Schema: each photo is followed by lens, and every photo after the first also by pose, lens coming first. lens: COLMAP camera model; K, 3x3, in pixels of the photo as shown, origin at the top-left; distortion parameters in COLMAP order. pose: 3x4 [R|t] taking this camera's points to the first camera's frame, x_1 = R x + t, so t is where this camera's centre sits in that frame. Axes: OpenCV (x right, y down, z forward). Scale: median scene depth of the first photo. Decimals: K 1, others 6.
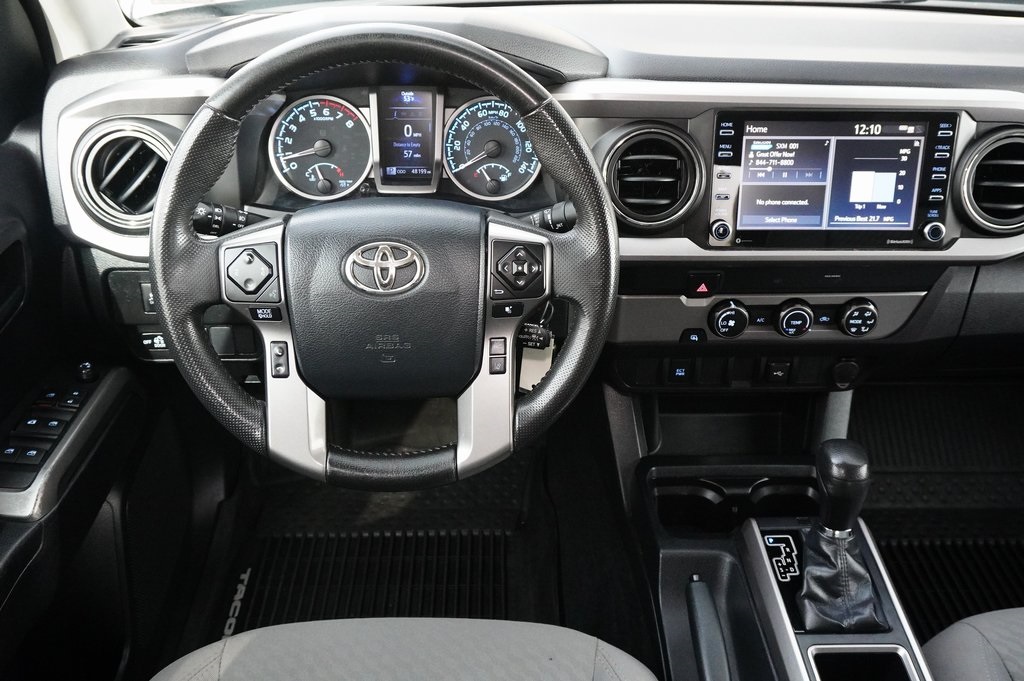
lens RADIAL K [[932.9, 0, 513.0], [0, 932.9, 339.2], [0, 0, 1]] dist [-0.006313, 0.039120]
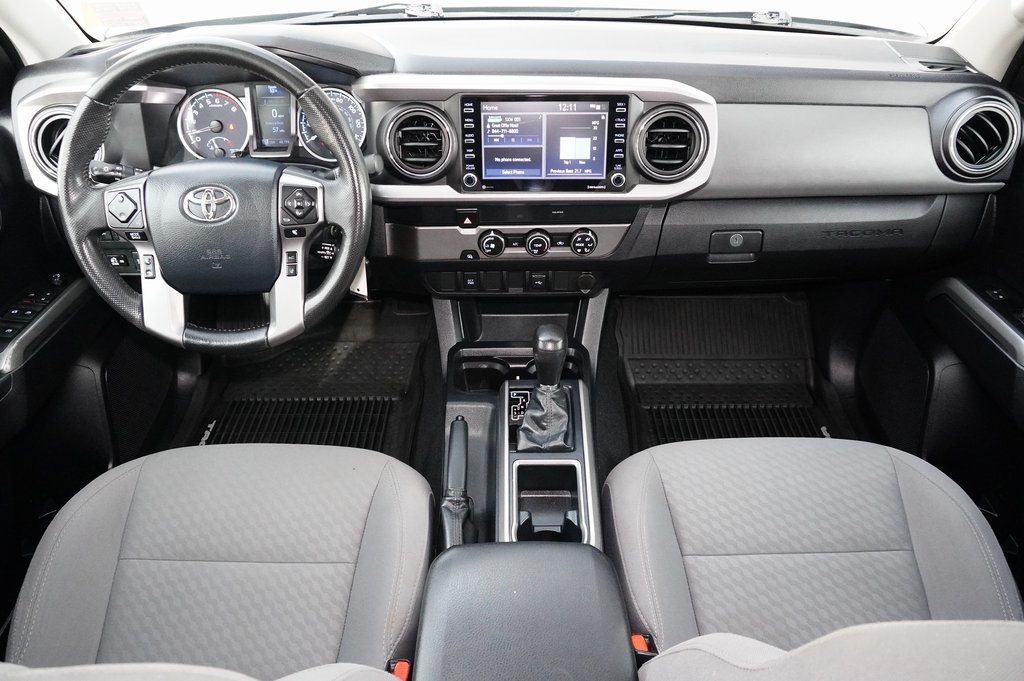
lens RADIAL K [[701.1, 0, 512.2], [0, 701.1, 338.8], [0, 0, 1]] dist [-0.034909, 0.024429]
pose [[0.999261, 0.002022, -0.038377, 0.329890], [0.001127, 0.996642, 0.081873, 0.040193], [0.038413, -0.081856, 0.995904, -0.095547]]
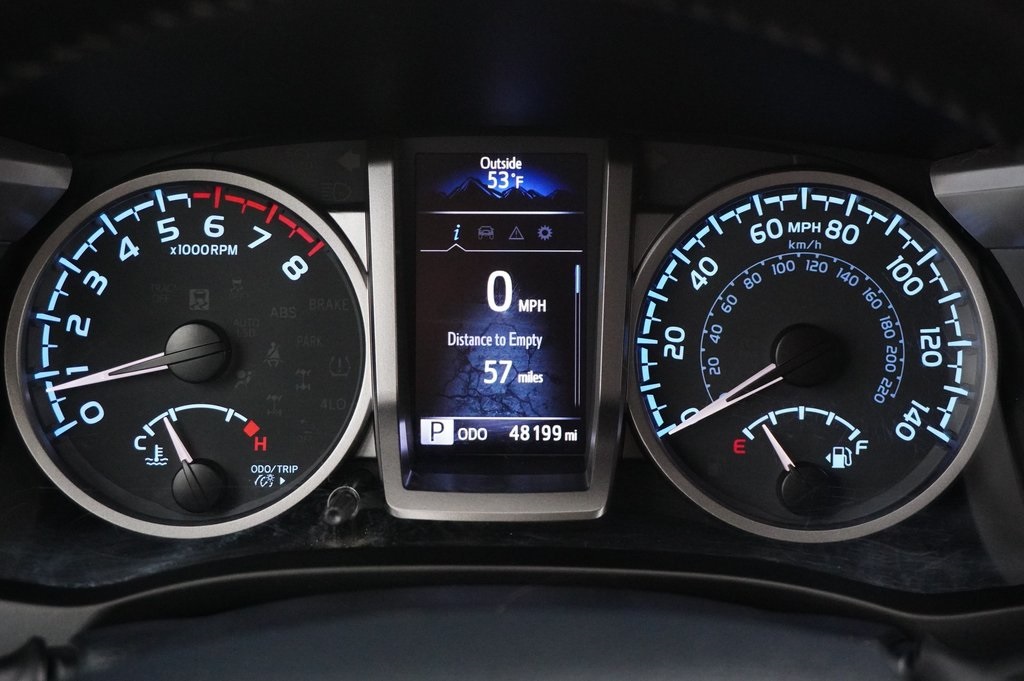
lens RADIAL K [[1803.5, 0, 509.7], [0, 1803.5, 334.9], [0, 0, 1]] dist [0.046934, 0.000000]
pose [[0.998602, 0.001613, -0.052826, -0.089901], [-0.011135, 0.983520, -0.180456, -0.124884], [0.051665, 0.180792, 0.982163, 0.520364]]
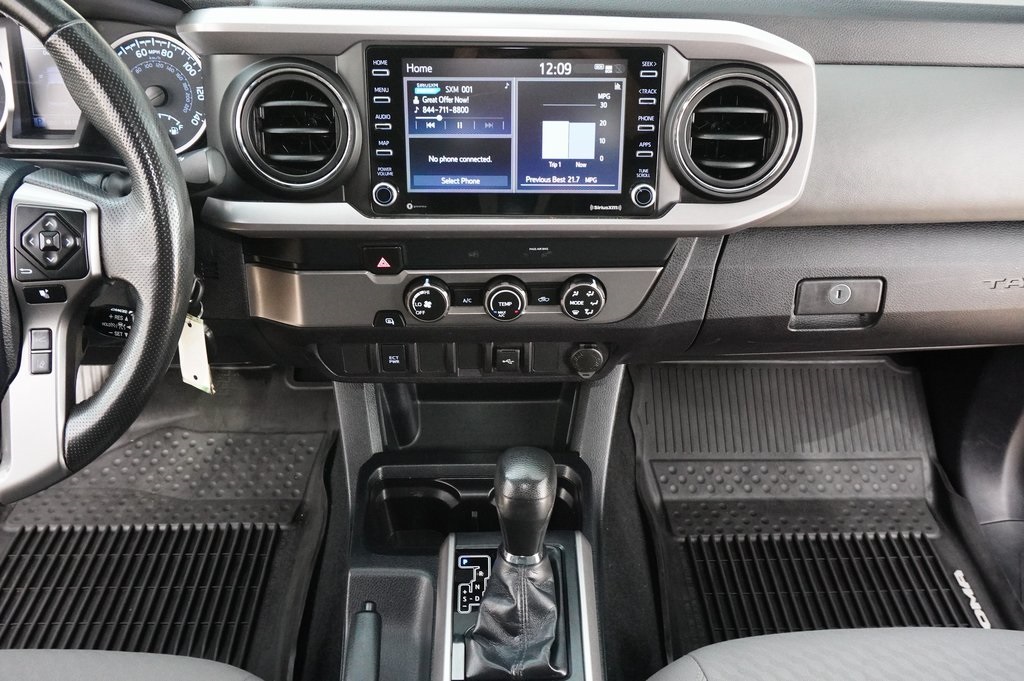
lens RADIAL K [[905.3, 0, 516.4], [0, 905.3, 342.1], [0, 0, 1]] dist [-0.004708, 0.010536]
pose [[0.999986, 0.001216, -0.005201, 0.343125], [-0.000971, 0.998900, 0.046890, -0.023235], [0.005253, -0.046885, 0.998886, 0.196797]]
